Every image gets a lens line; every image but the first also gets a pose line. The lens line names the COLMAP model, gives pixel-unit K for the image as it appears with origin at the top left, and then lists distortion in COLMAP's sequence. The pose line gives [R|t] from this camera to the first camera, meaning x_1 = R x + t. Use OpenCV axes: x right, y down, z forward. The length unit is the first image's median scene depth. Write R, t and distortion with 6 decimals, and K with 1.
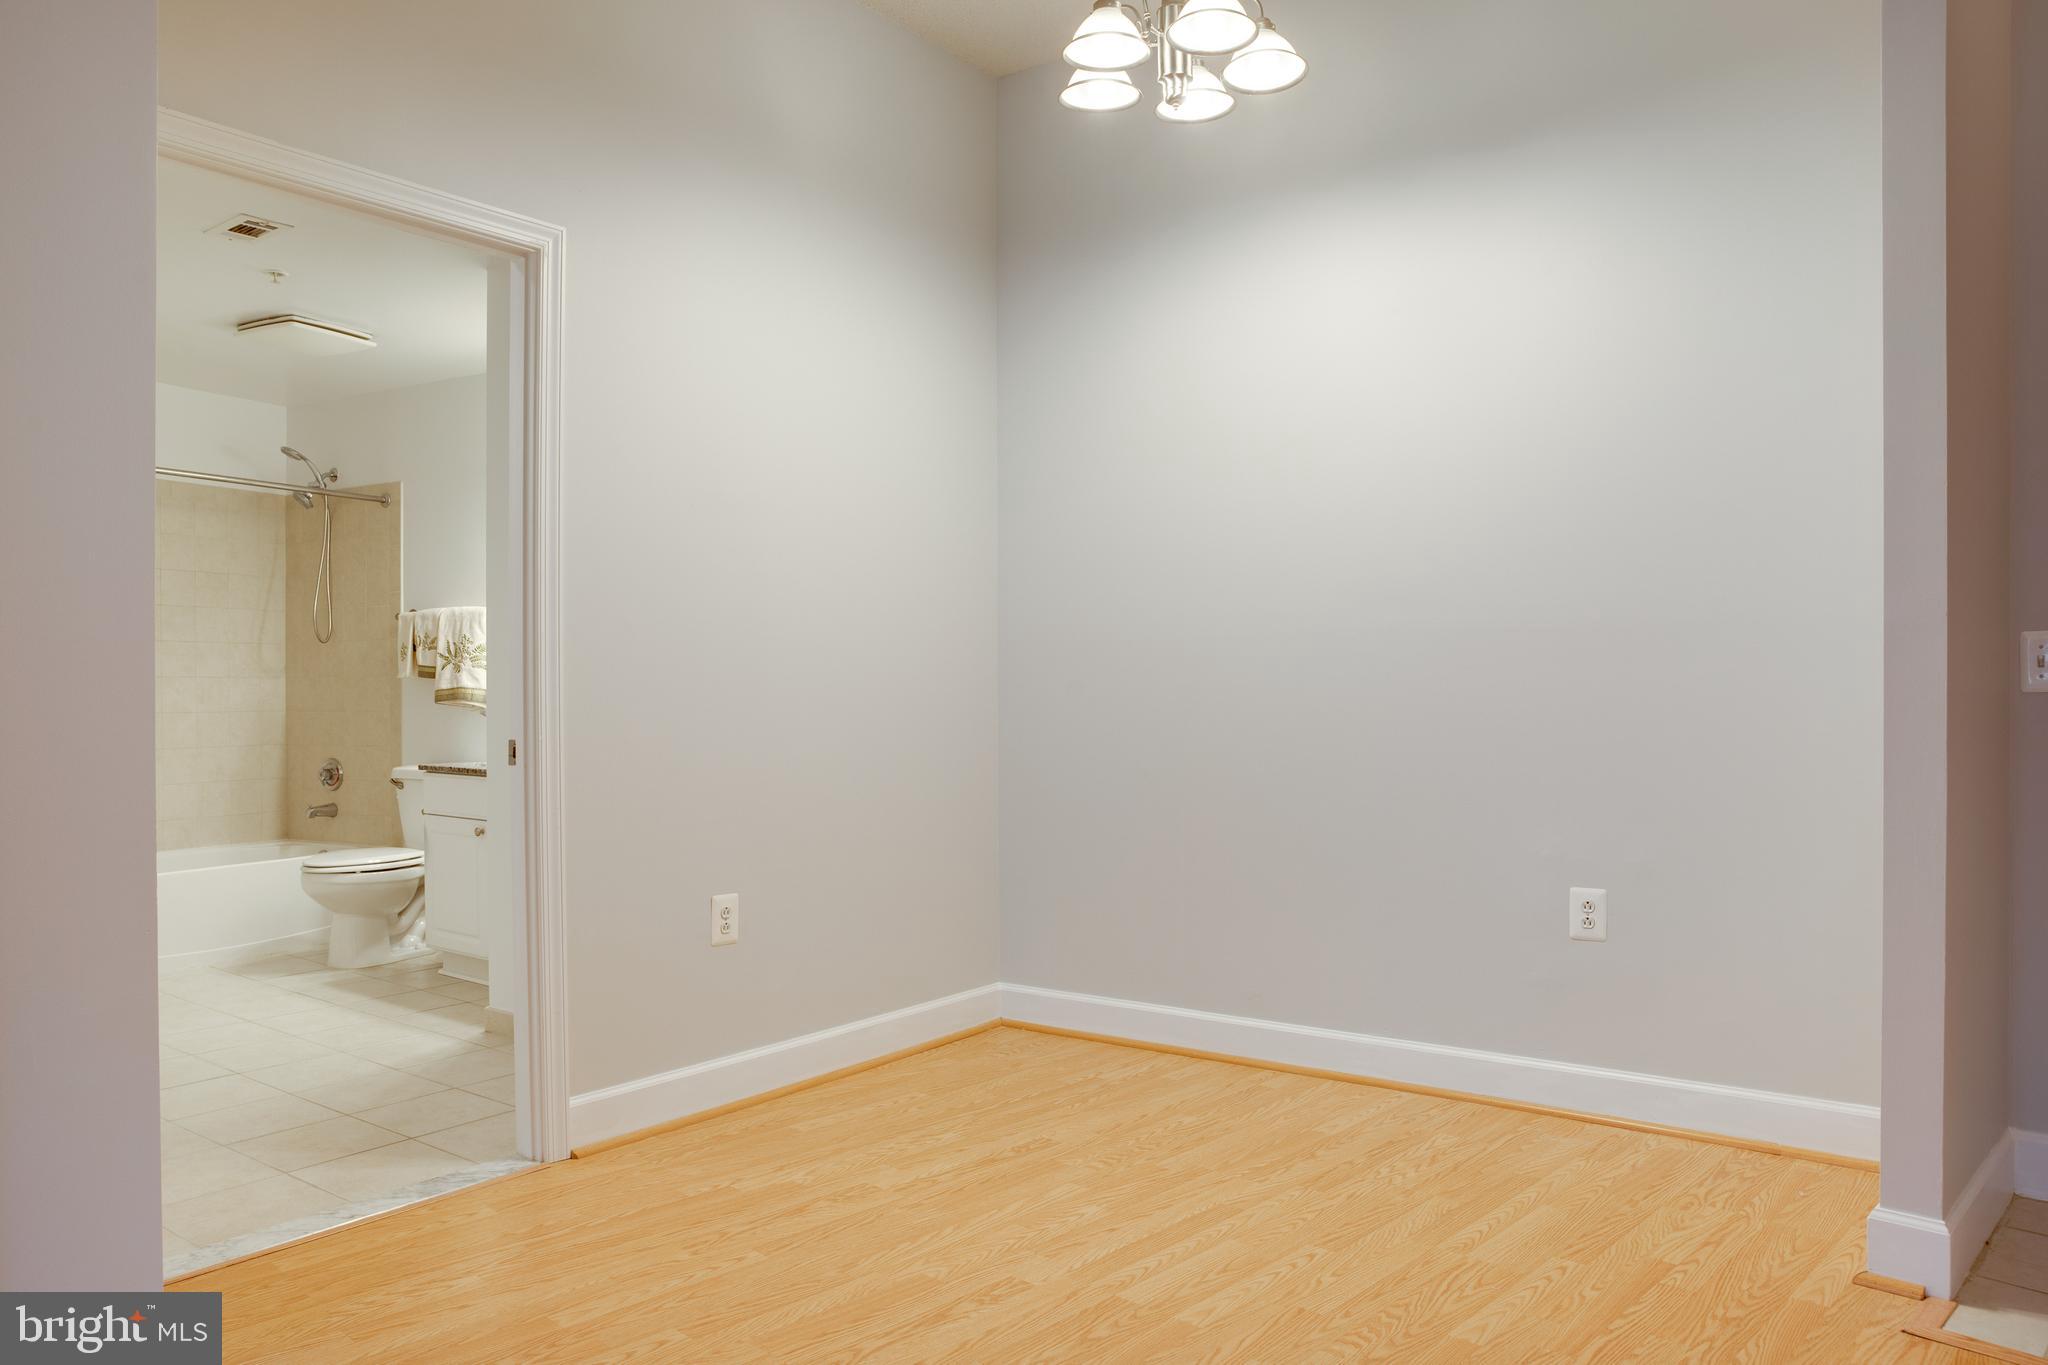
lens RADIAL K [[1428.0, 0, 1029.8], [0, 1428.0, 666.9], [0, 0, 1]] dist [-0.109314, 0.073741]
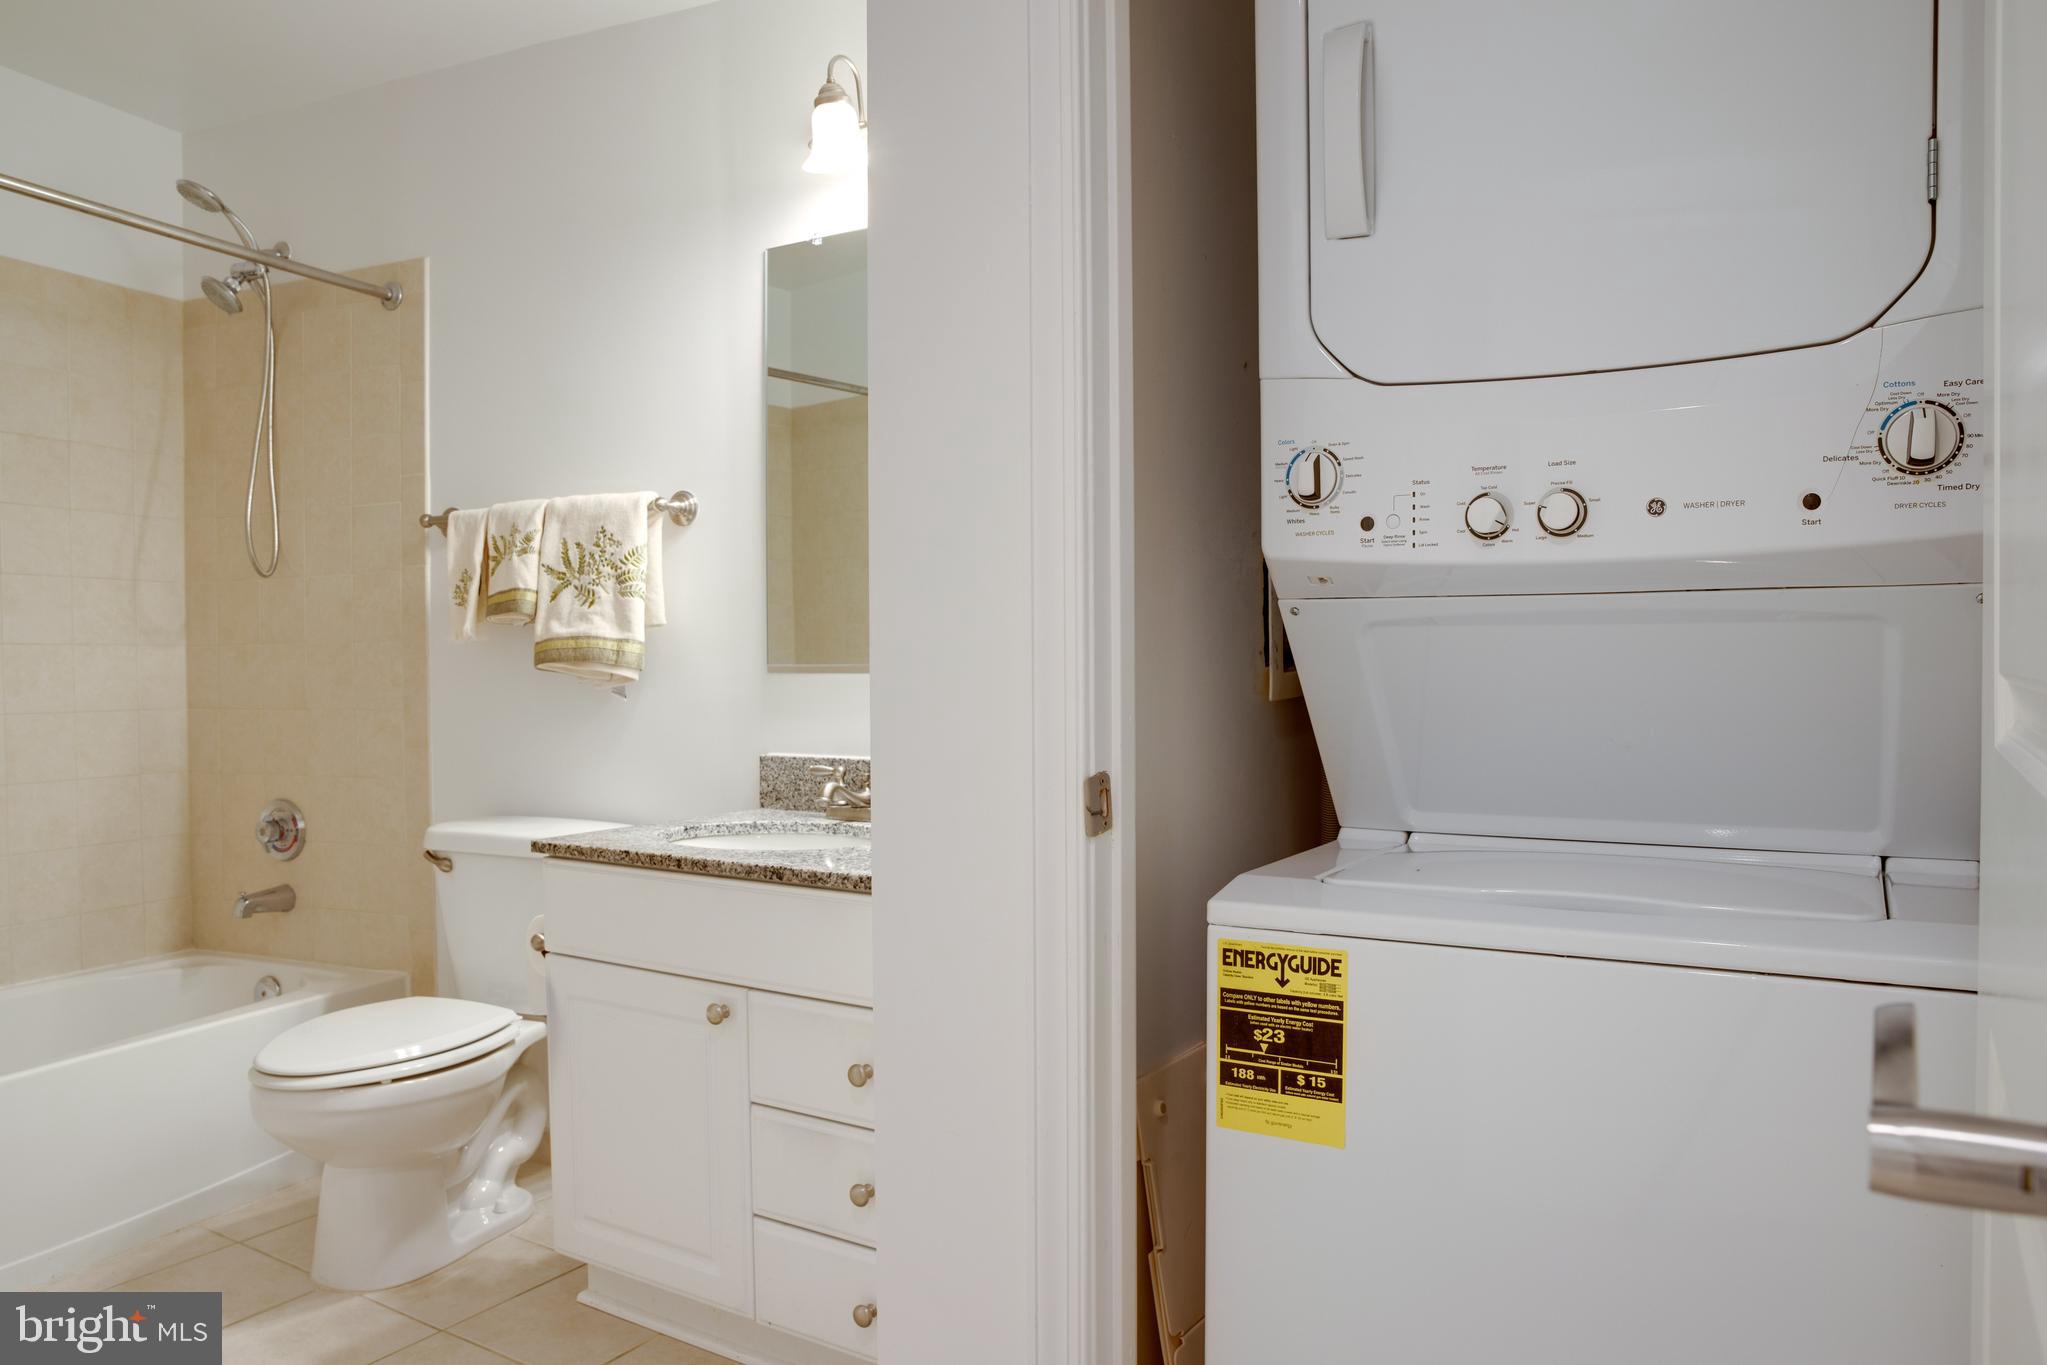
lens RADIAL K [[1427.3, 0, 1039.6], [0, 1427.3, 681.1], [0, 0, 1]] dist [-0.109314, 0.073741]
pose [[0.996655, -0.002184, 0.081700, -0.268180], [0.000116, 0.999680, 0.025312, 0.008419], [-0.081729, -0.025218, 0.996335, 0.473824]]
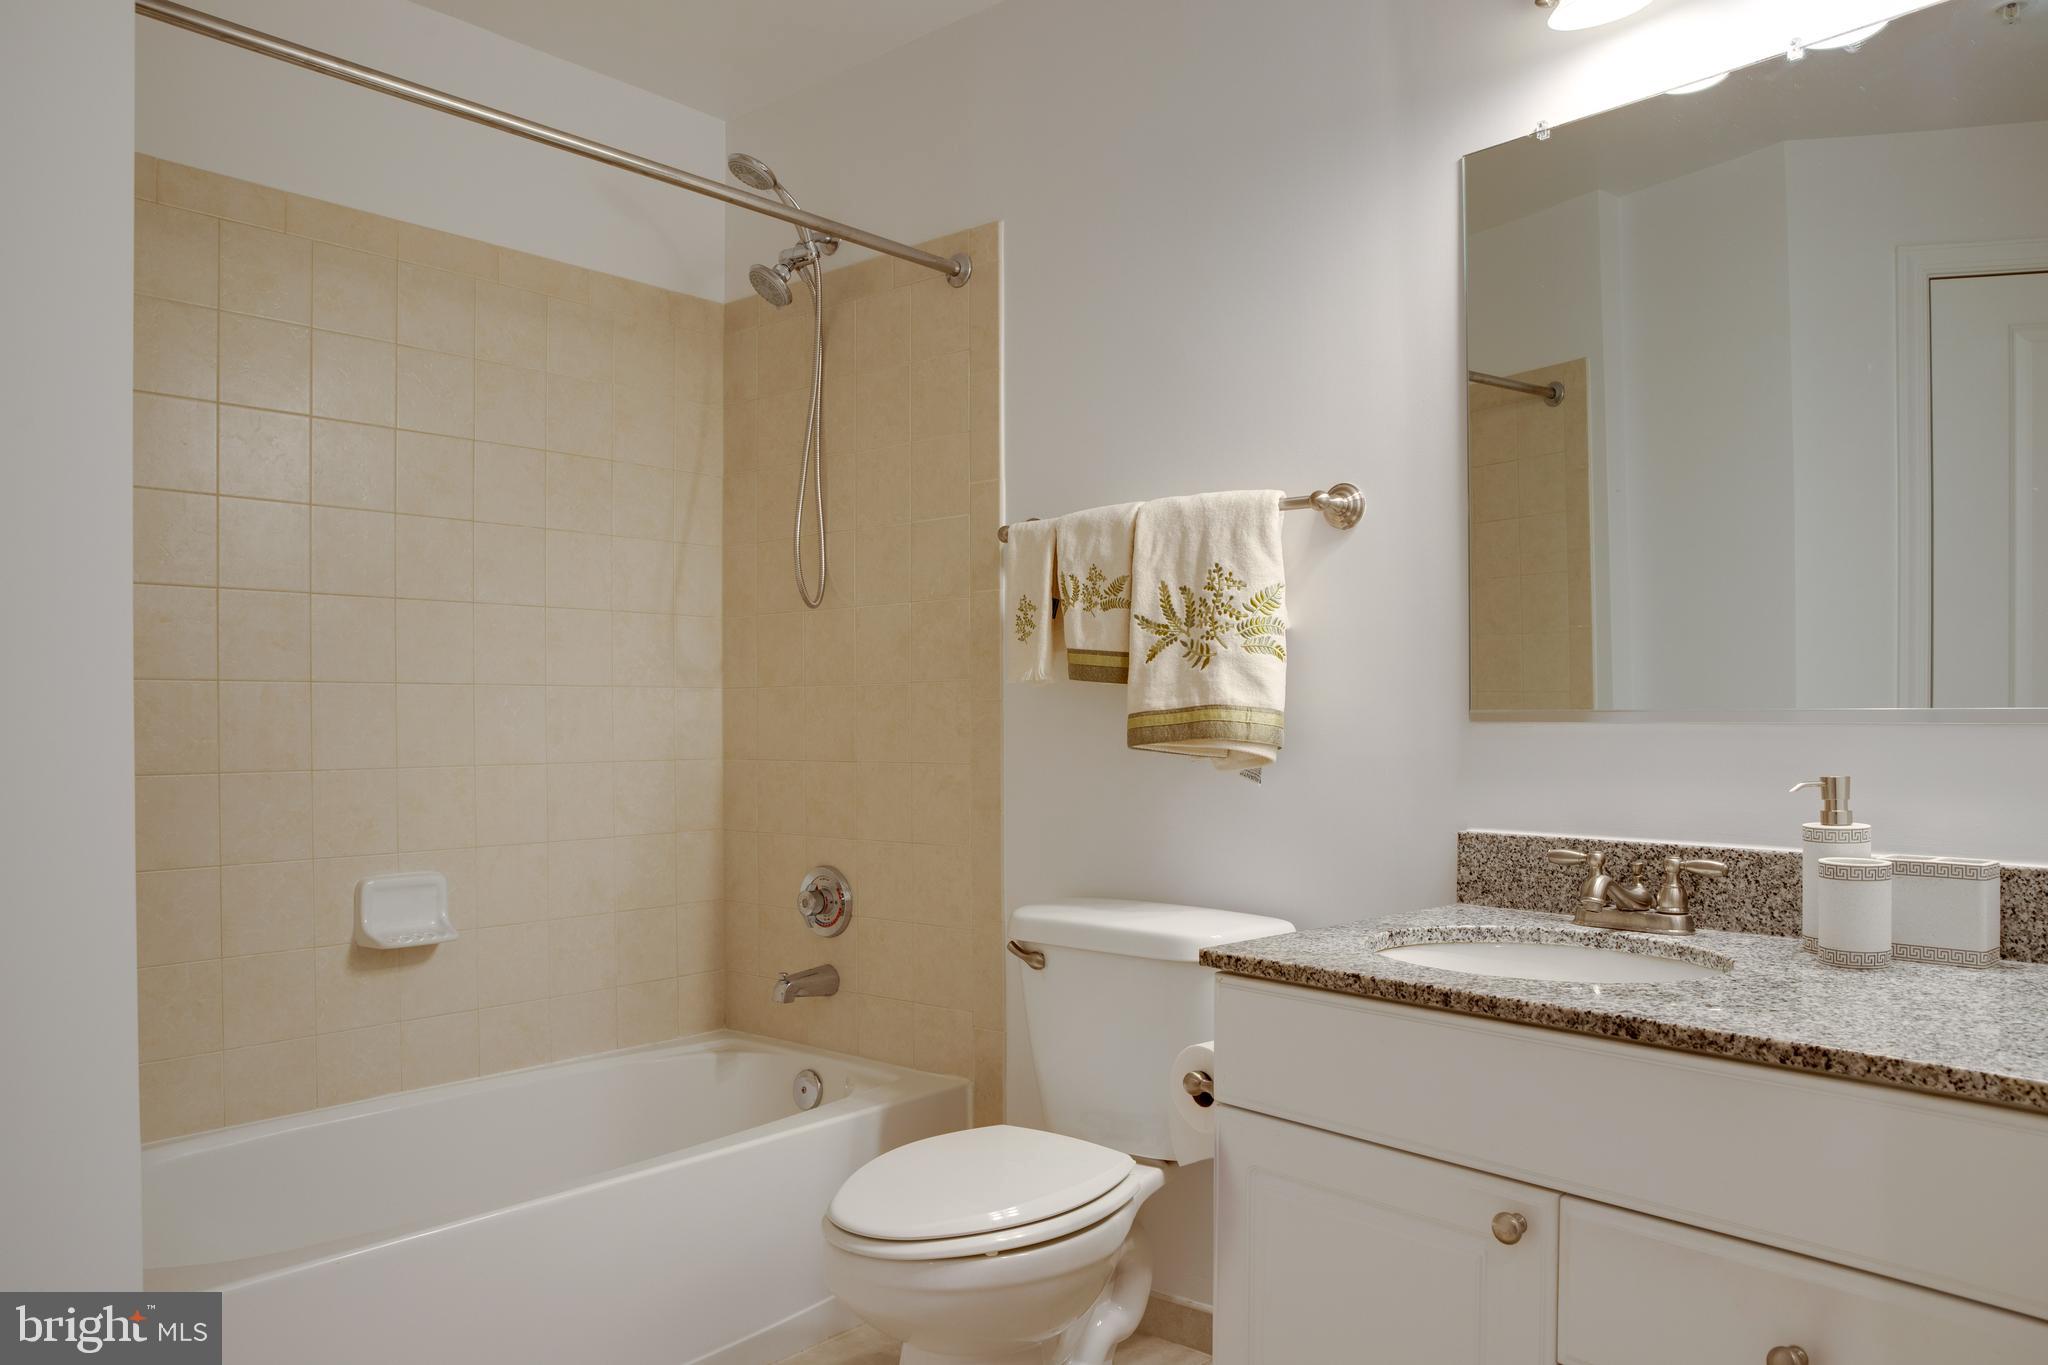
lens RADIAL K [[1428.0, 0, 1037.9], [0, 1428.0, 697.0], [0, 0, 1]] dist [-0.109314, 0.073741]
pose [[0.977144, -0.000556, -0.212579, -0.346700], [0.000655, 1.000000, 0.000393, 0.011367], [0.212578, -0.000524, 0.977144, 0.583993]]
